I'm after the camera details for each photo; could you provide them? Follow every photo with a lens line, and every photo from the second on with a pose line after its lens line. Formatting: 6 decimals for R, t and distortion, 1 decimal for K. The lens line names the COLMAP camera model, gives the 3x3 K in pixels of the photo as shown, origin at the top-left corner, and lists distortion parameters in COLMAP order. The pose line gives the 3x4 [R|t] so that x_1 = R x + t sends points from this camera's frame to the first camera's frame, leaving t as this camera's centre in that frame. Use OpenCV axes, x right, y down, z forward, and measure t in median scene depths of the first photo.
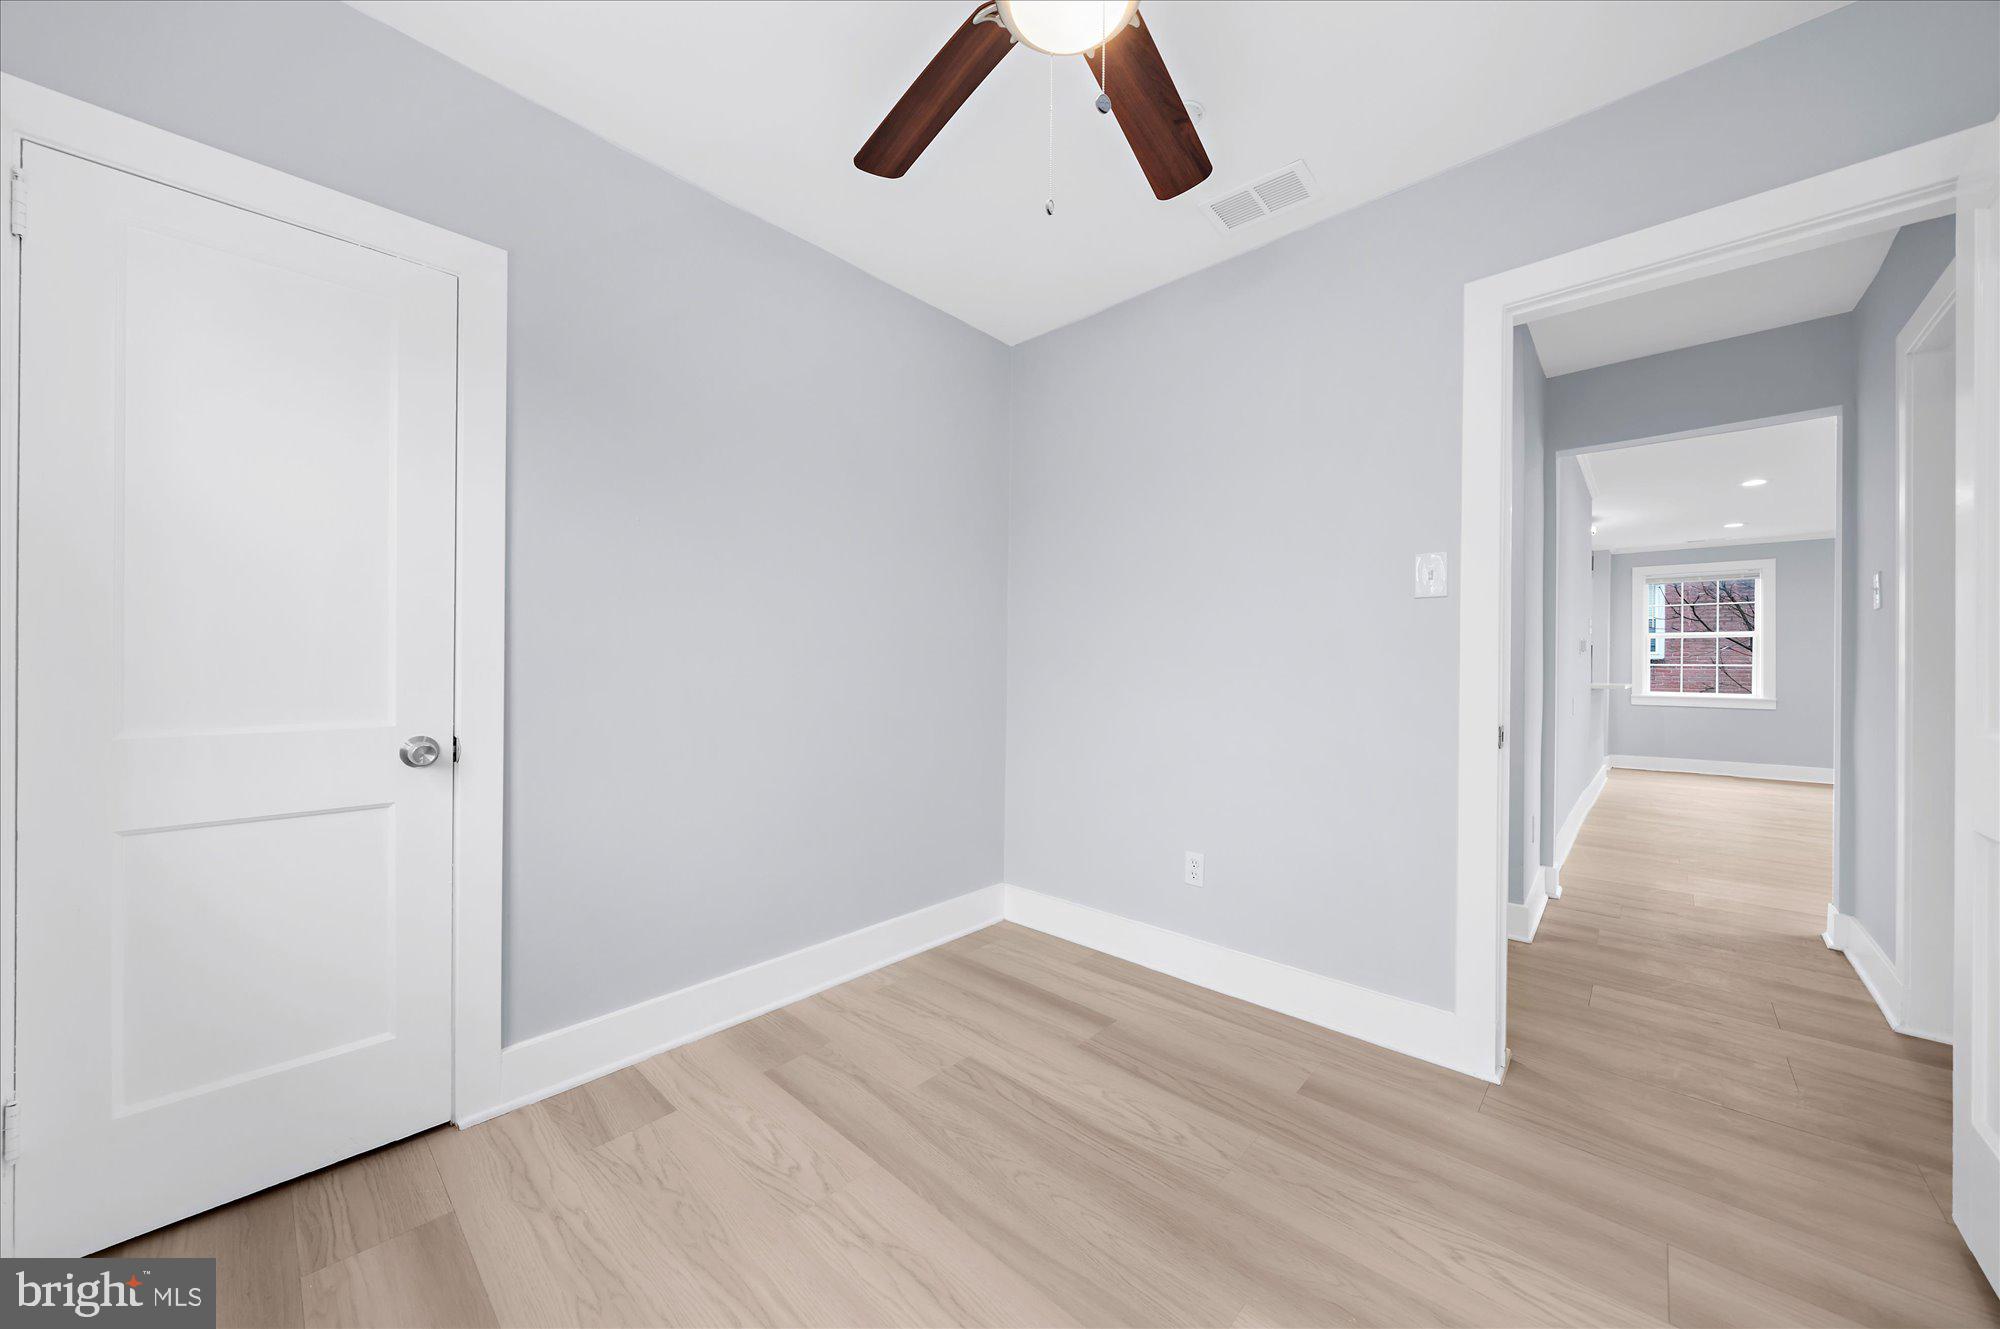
lens RADIAL K [[728.4, 0, 986.9], [0, 728.4, 658.1], [0, 0, 1]] dist [-0.001701, -0.000388]
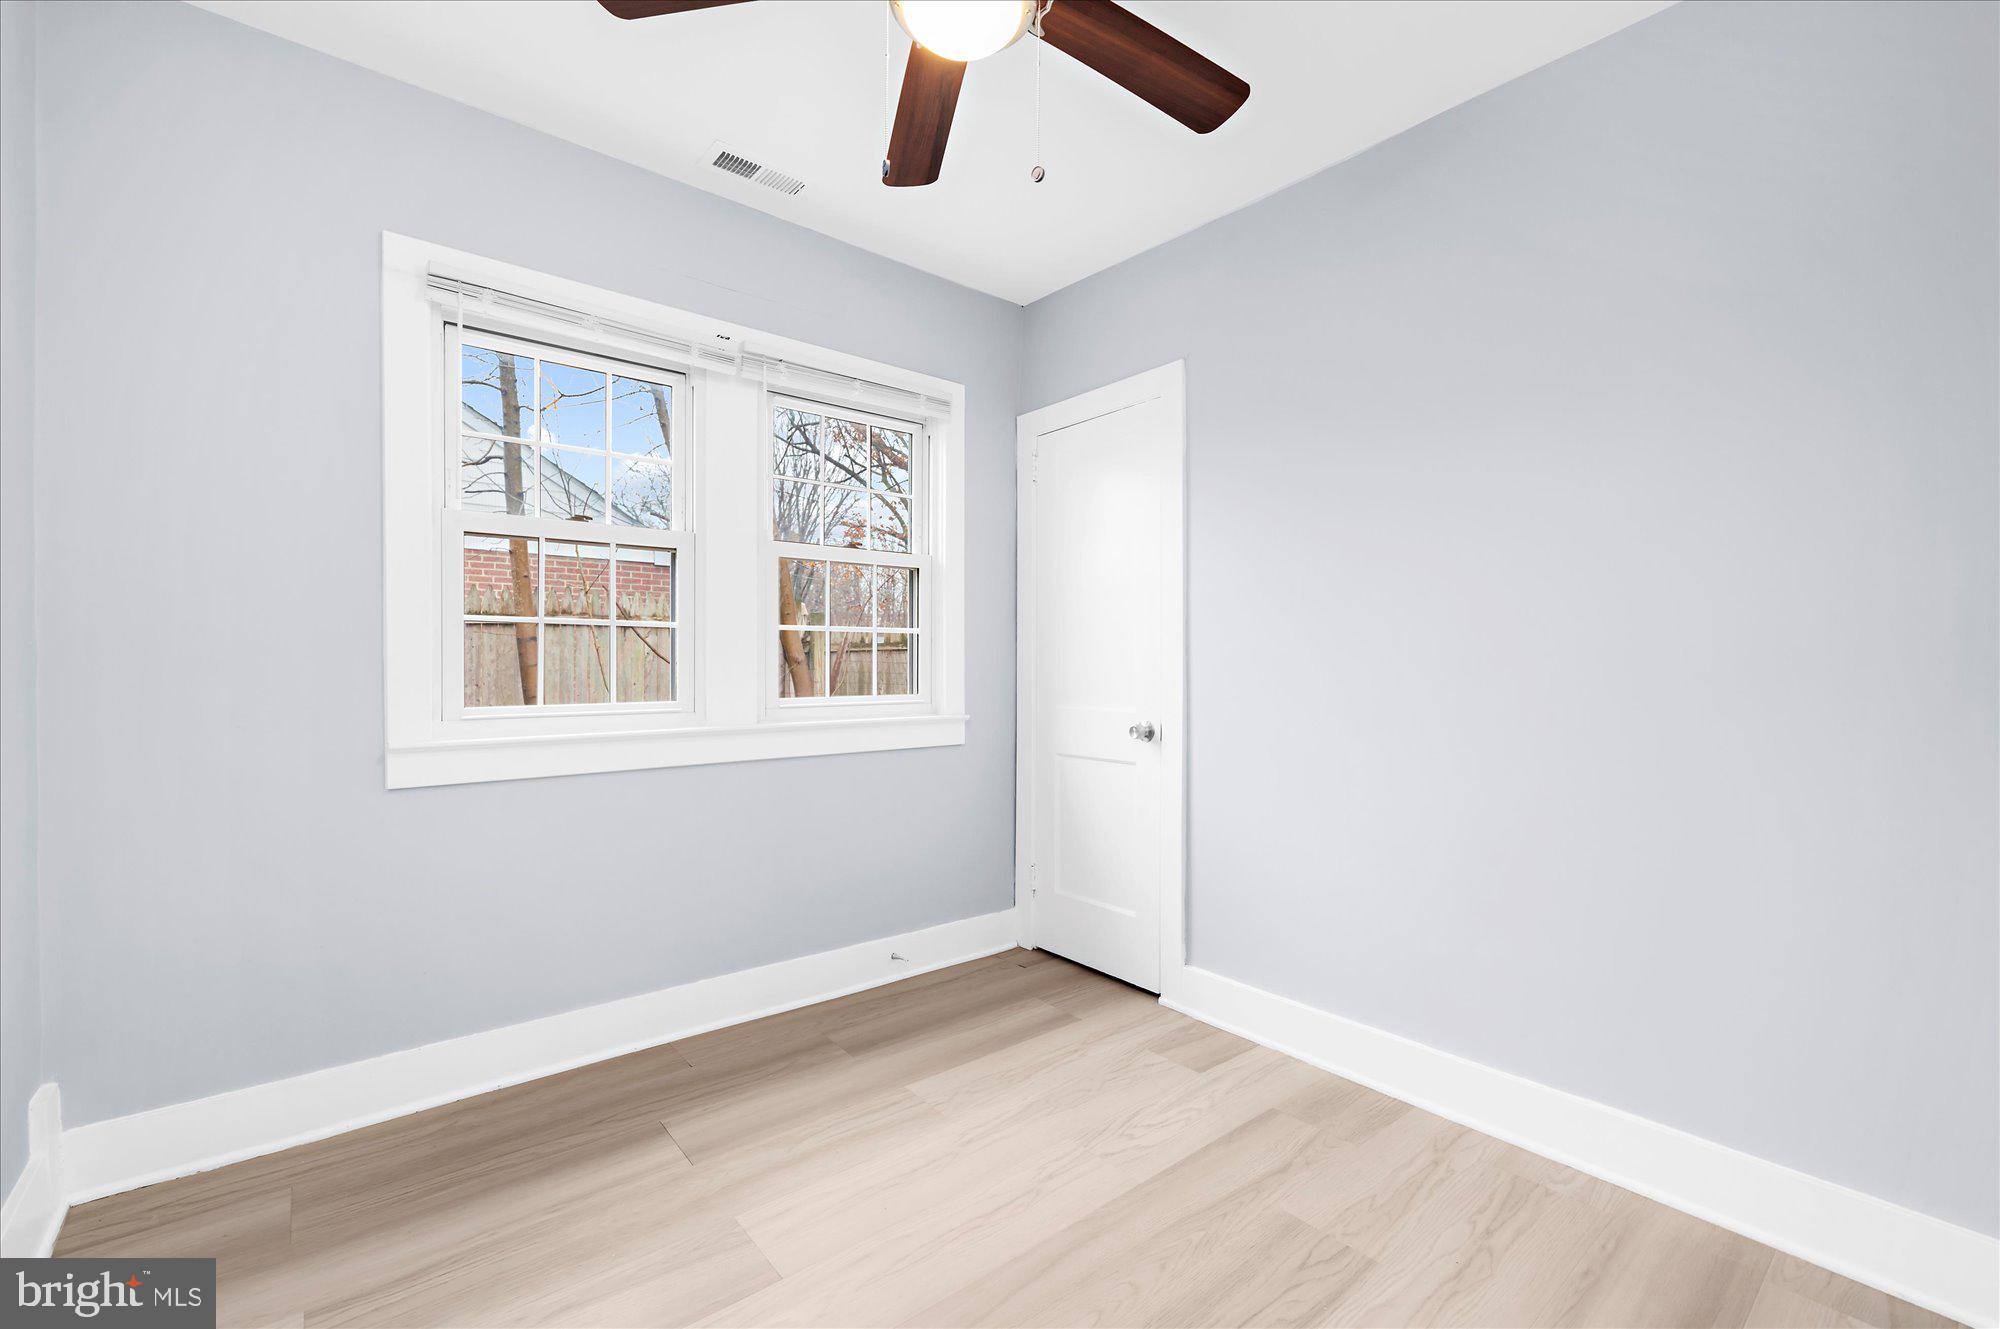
lens RADIAL K [[867.7, 0, 992.7], [0, 867.7, 666.7], [0, 0, 1]] dist [0.002689, 0.000291]
pose [[-0.146639, -0.004408, -0.989180, 0.935452], [-0.001962, 0.999989, -0.004166, 0.003780], [0.989188, 0.001330, -0.146646, 0.873804]]
